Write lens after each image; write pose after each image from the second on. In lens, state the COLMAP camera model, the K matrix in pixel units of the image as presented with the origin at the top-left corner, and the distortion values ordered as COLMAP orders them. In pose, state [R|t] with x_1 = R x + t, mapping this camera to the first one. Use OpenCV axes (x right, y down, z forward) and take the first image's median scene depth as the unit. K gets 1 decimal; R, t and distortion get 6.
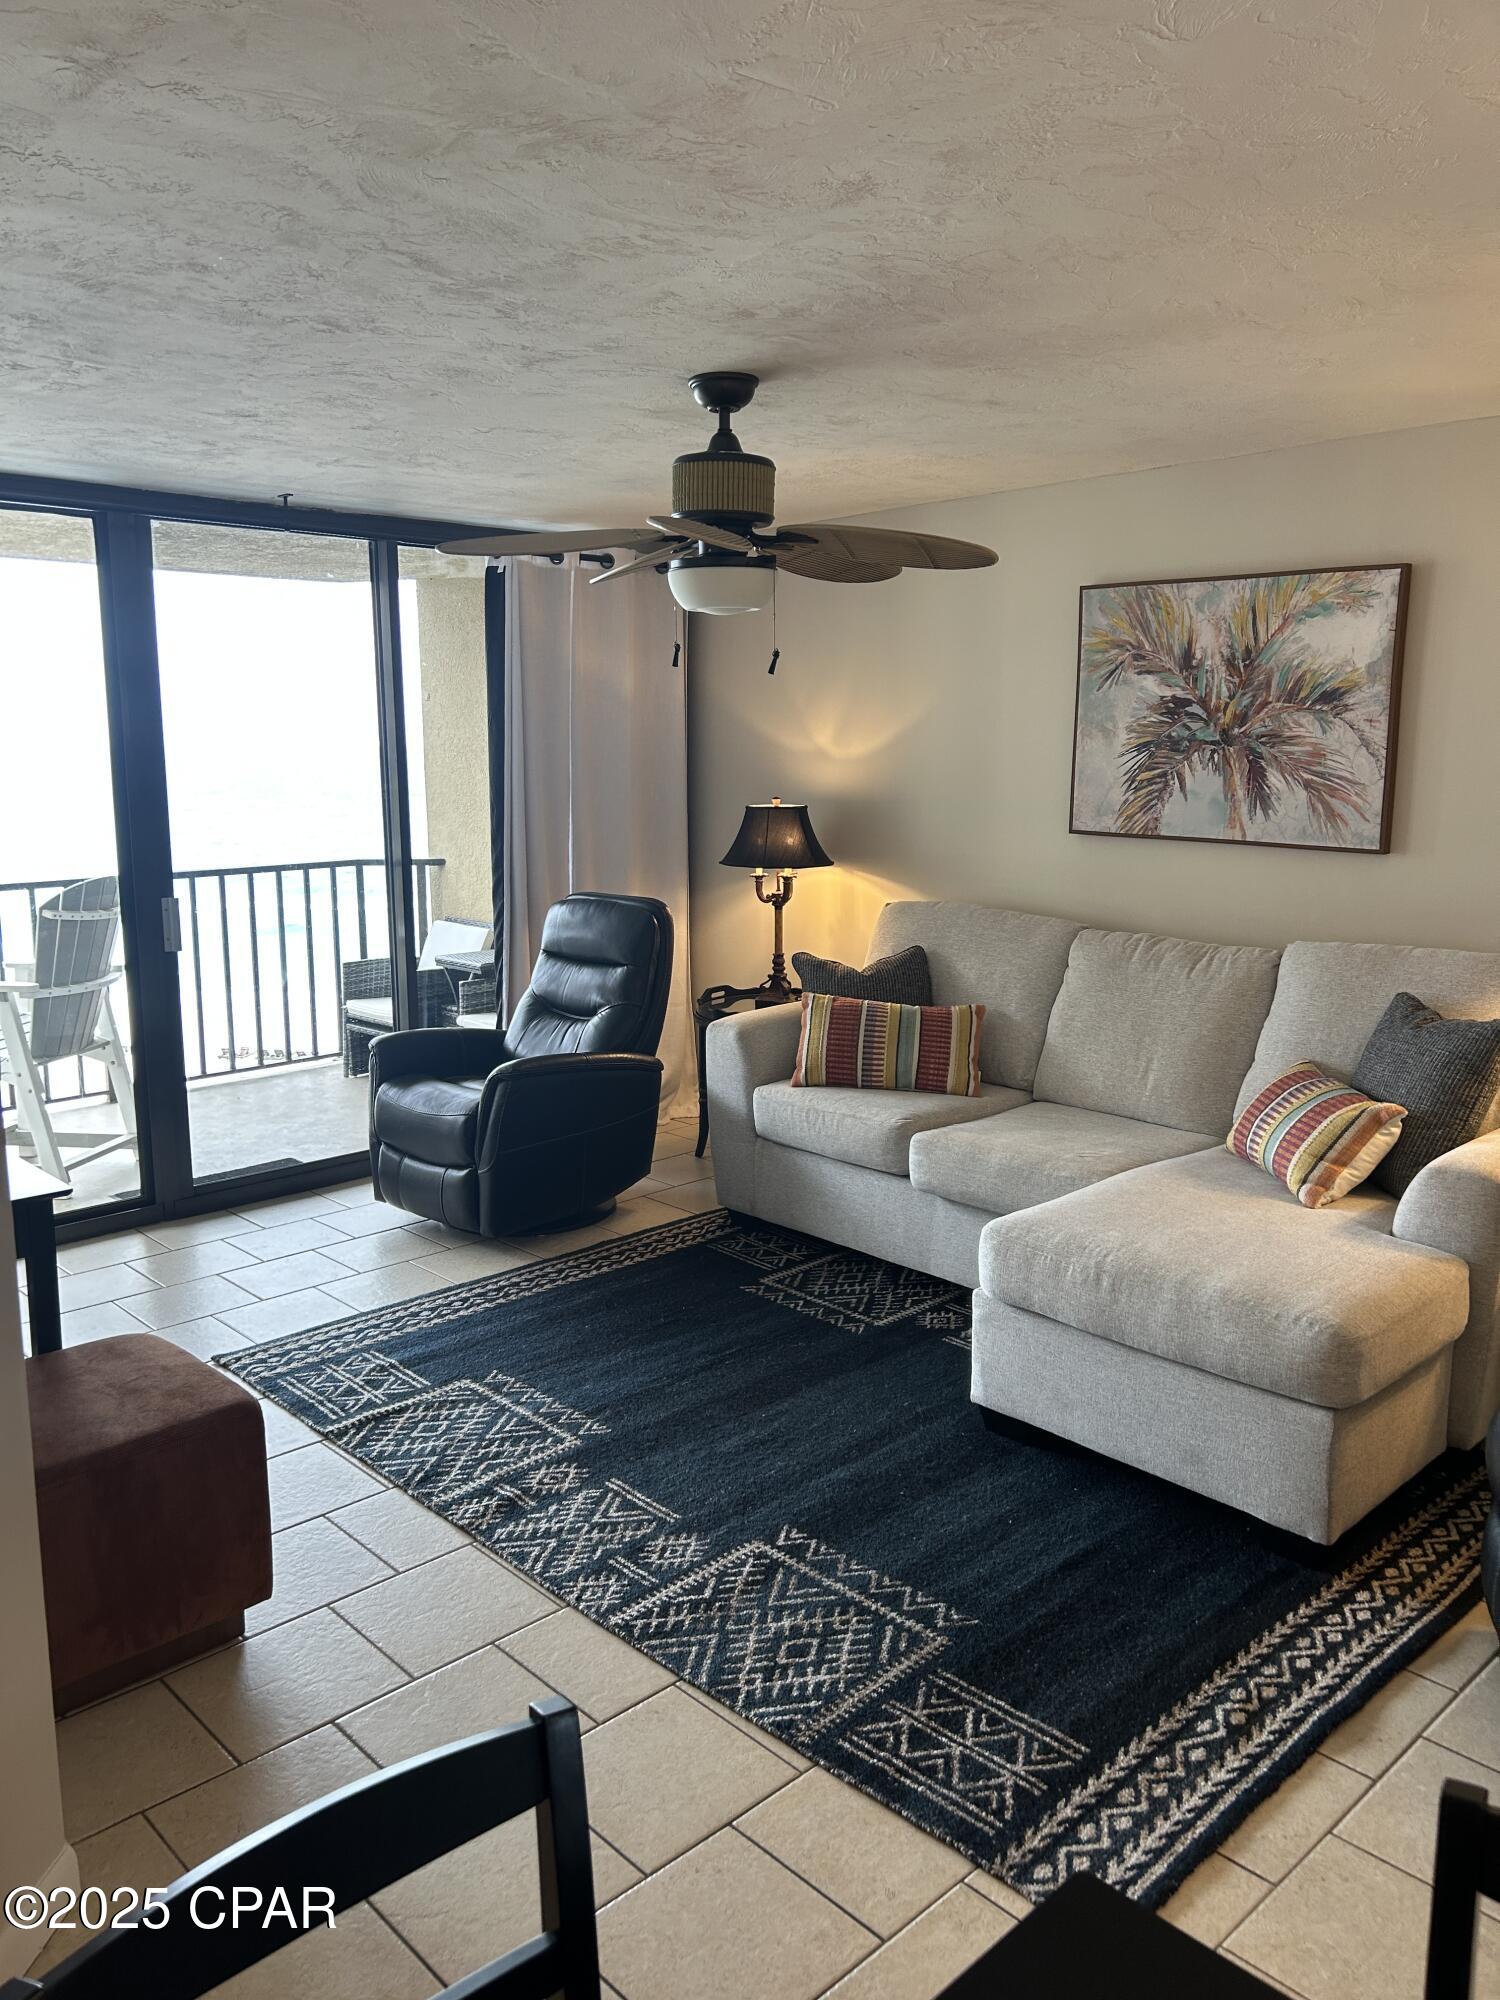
lens RADIAL K [[1505.2, 0, 775.2], [0, 1505.2, 983.5], [0, 0, 1]] dist [0.046662, -0.047993]
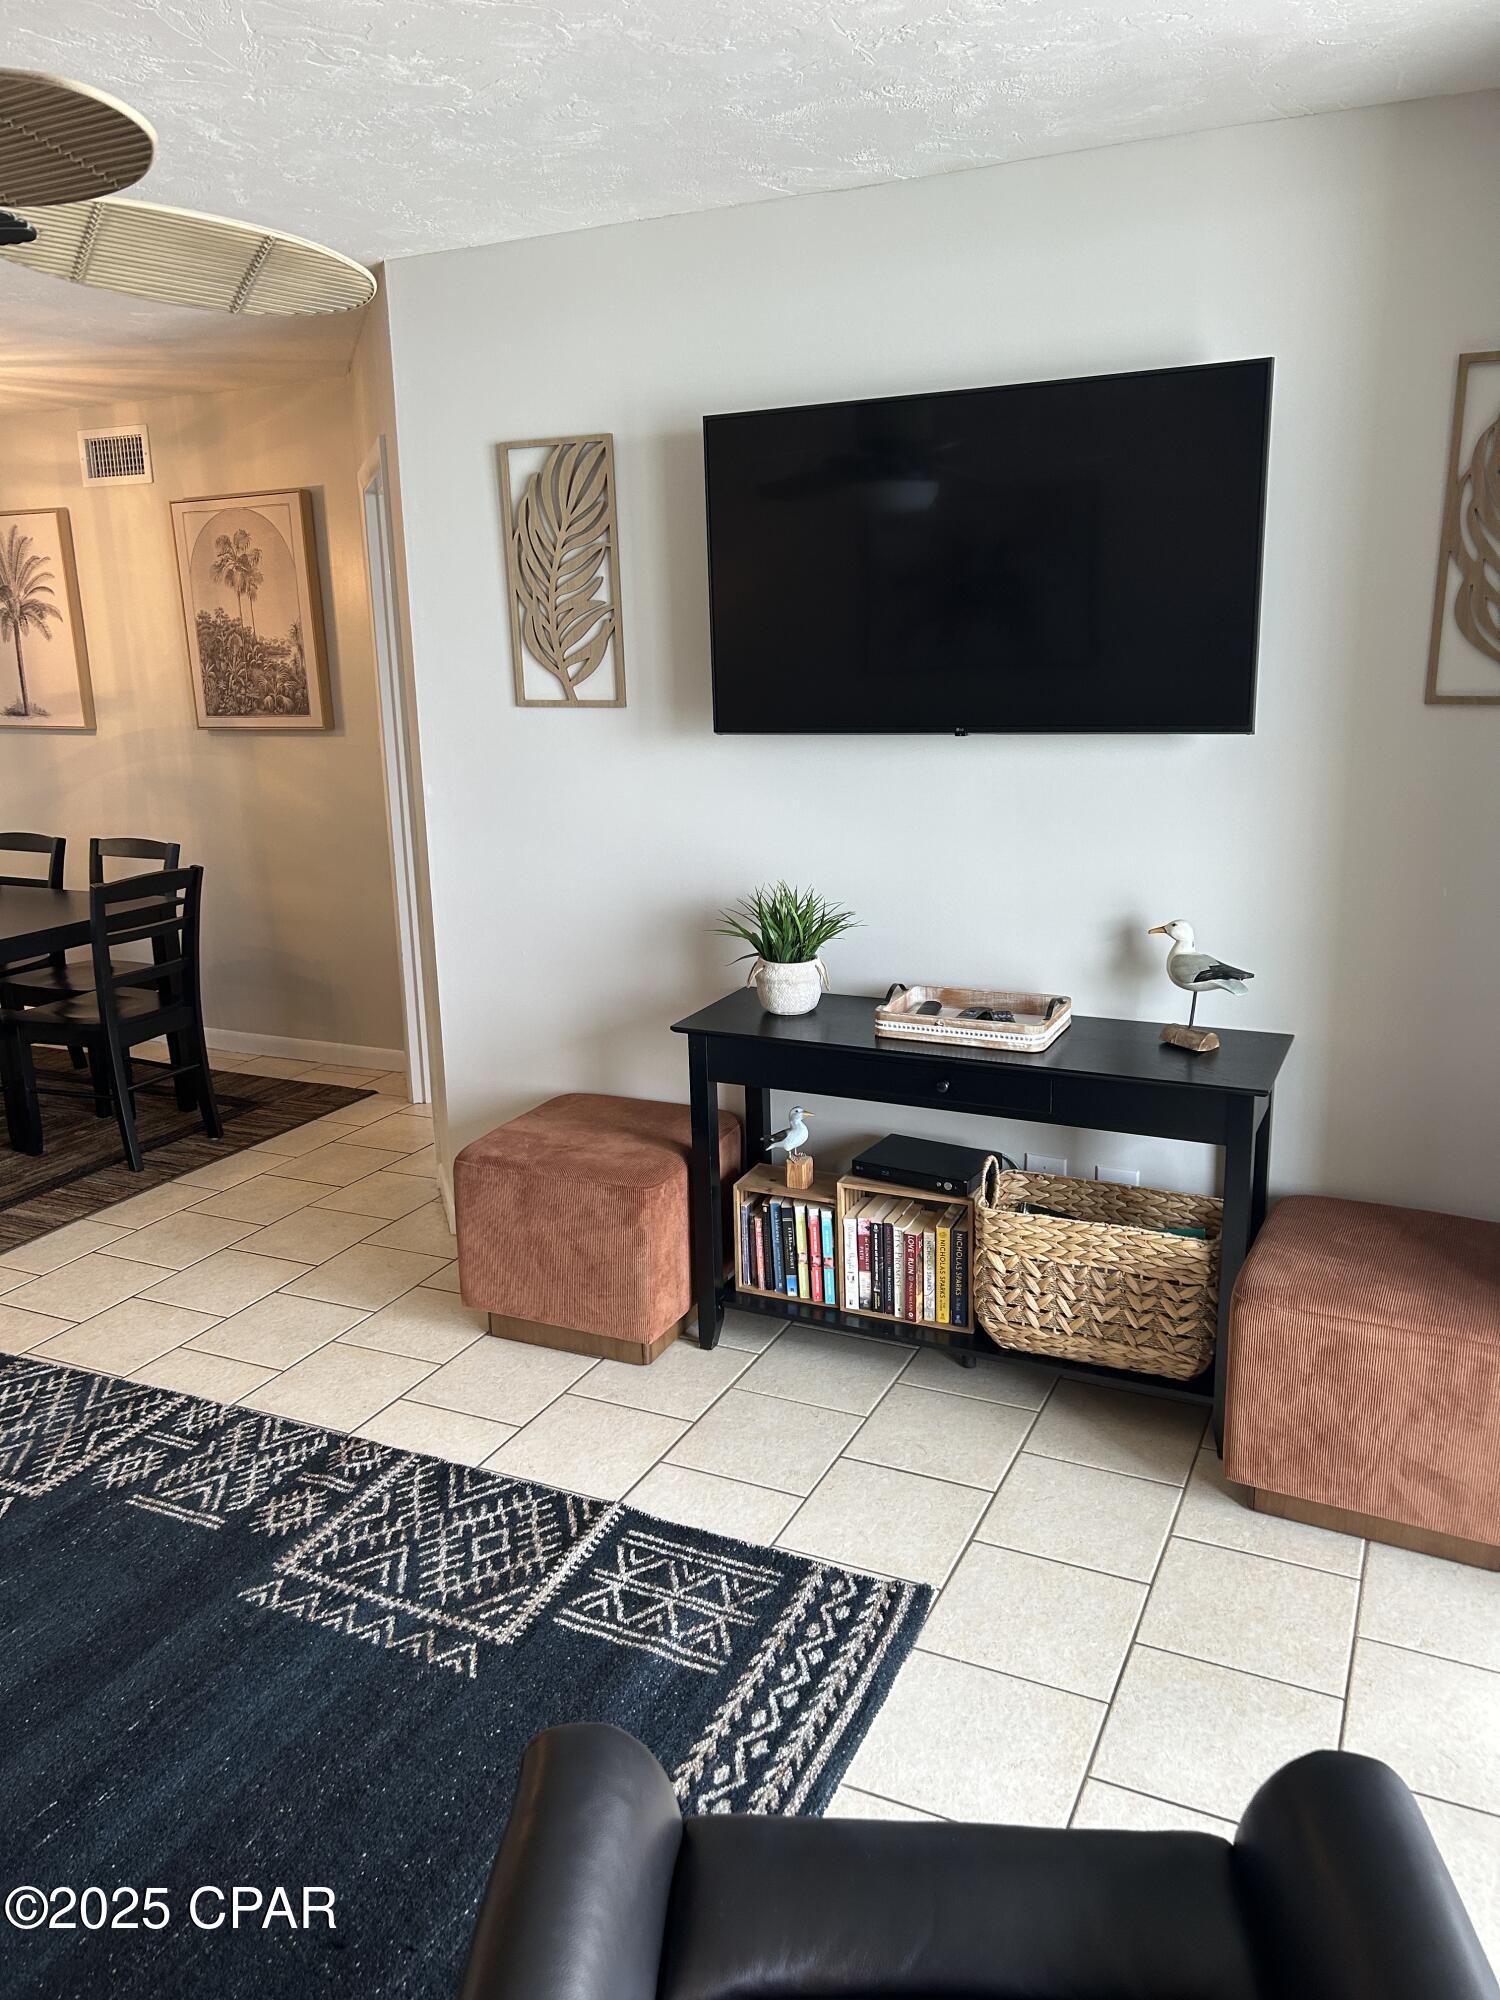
lens RADIAL K [[1505.2, 0, 733.1], [0, 1505.2, 995.4], [0, 0, 1]] dist [0.046662, -0.047993]
pose [[-0.940510, 0.105777, -0.322881, -0.124432], [-0.026224, 0.924869, 0.379380, -0.244274], [0.338752, 0.365278, -0.867075, 1.568111]]
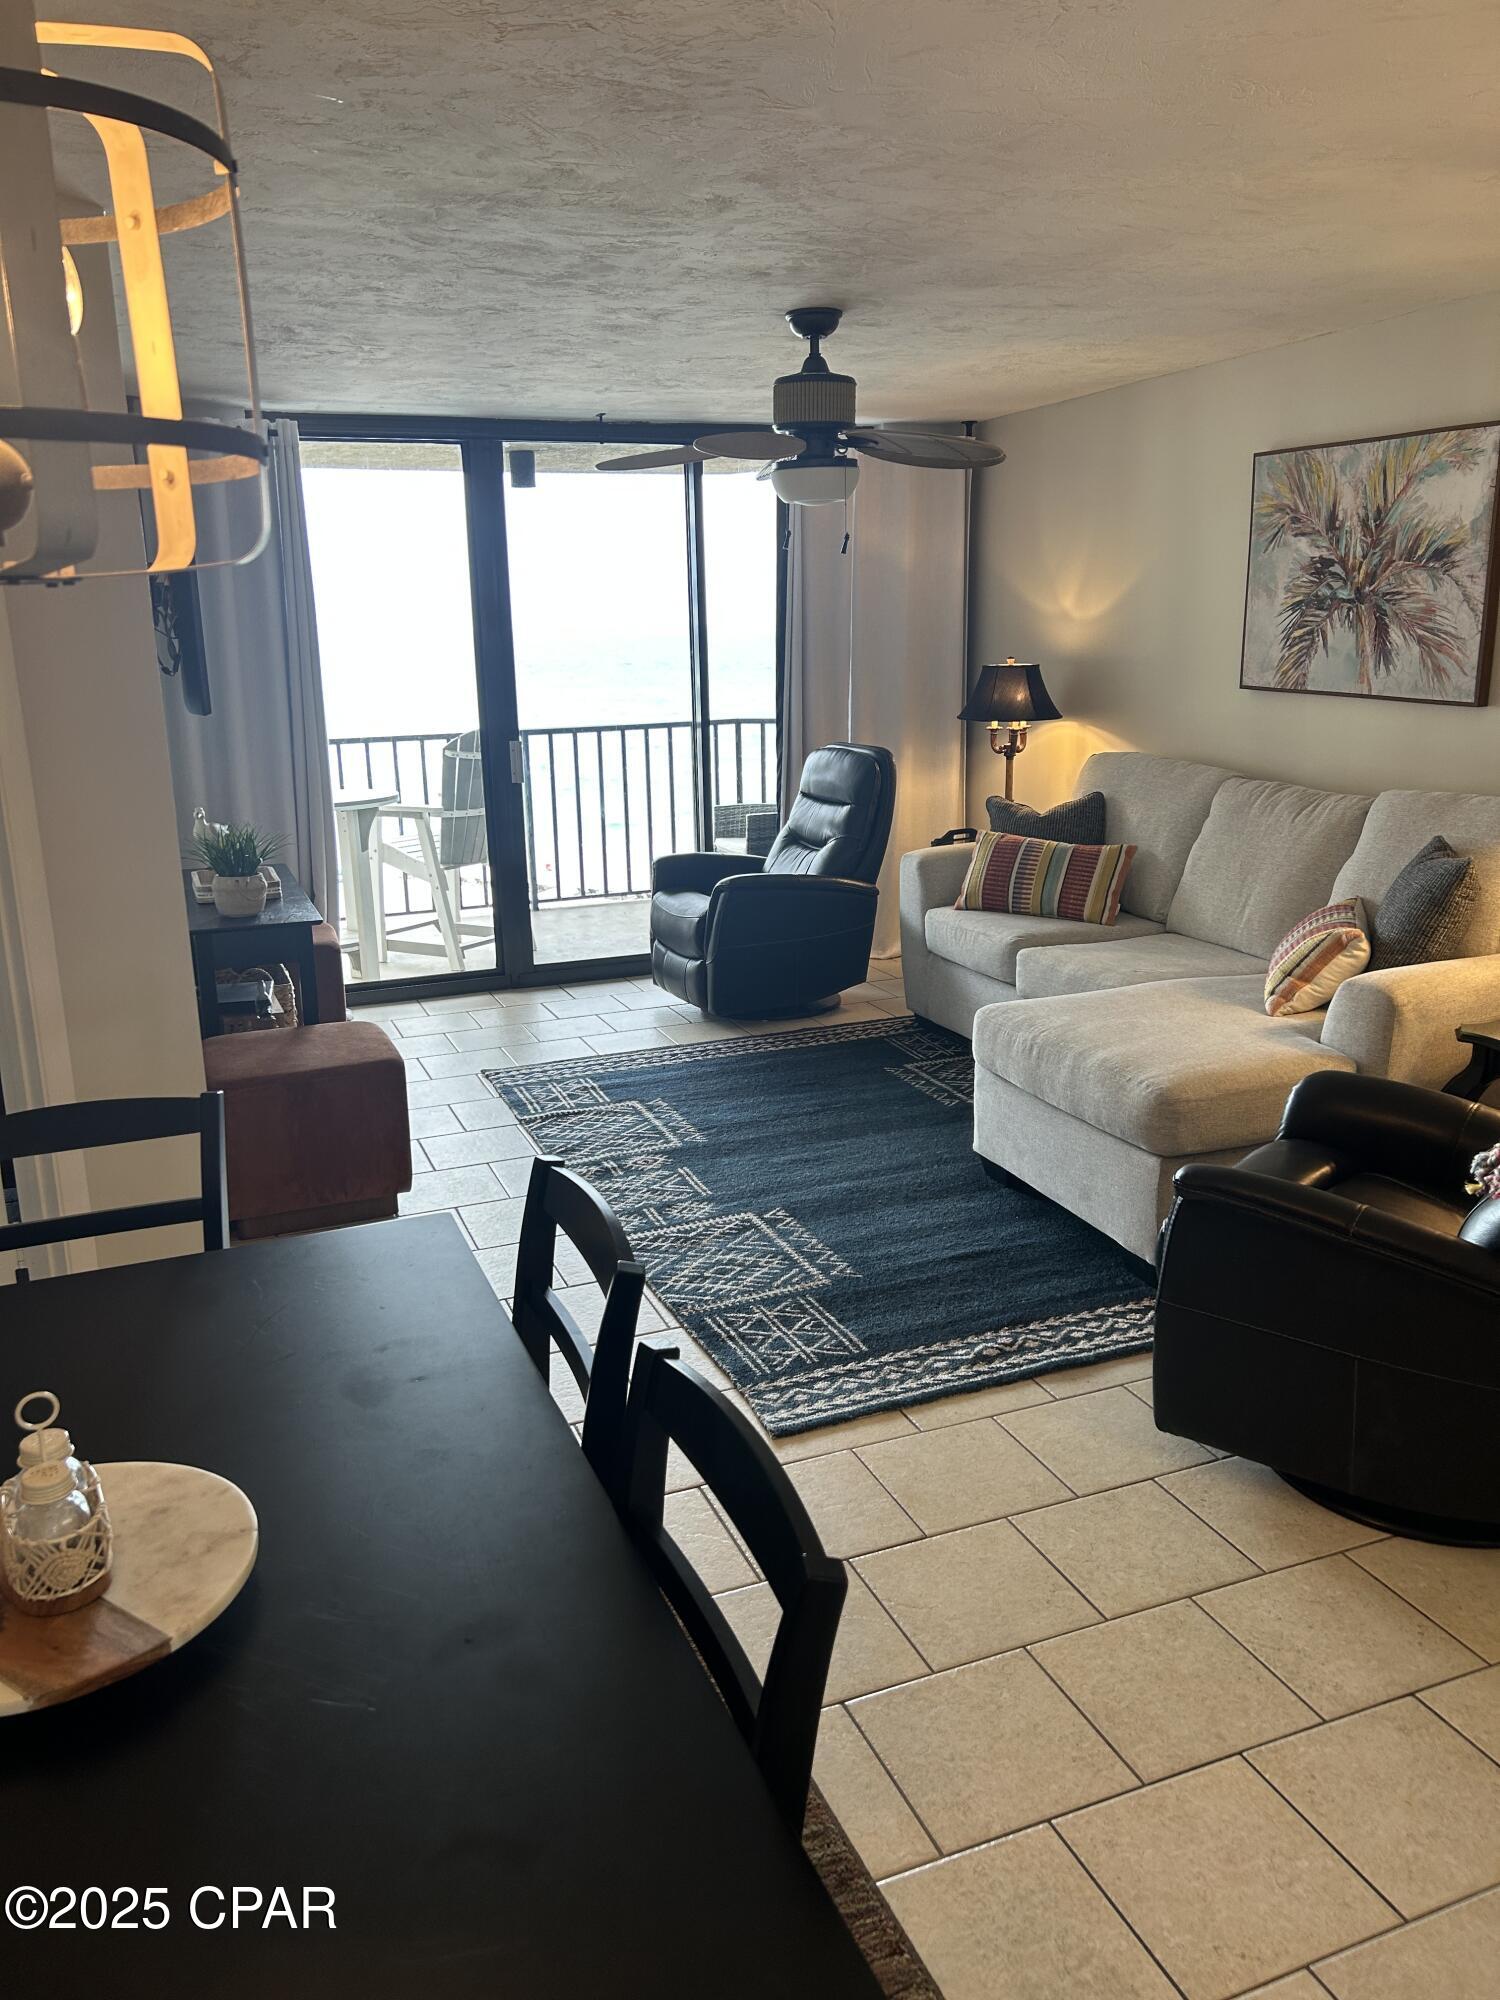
lens RADIAL K [[1505.2, 0, 752.0], [0, 1505.2, 980.4], [0, 0, 1]] dist [0.046662, -0.047993]
pose [[0.924020, 0.071999, -0.375503, 0.405342], [-0.041702, 0.995229, 0.088208, 0.035823], [0.380063, -0.065846, 0.922614, -0.192782]]
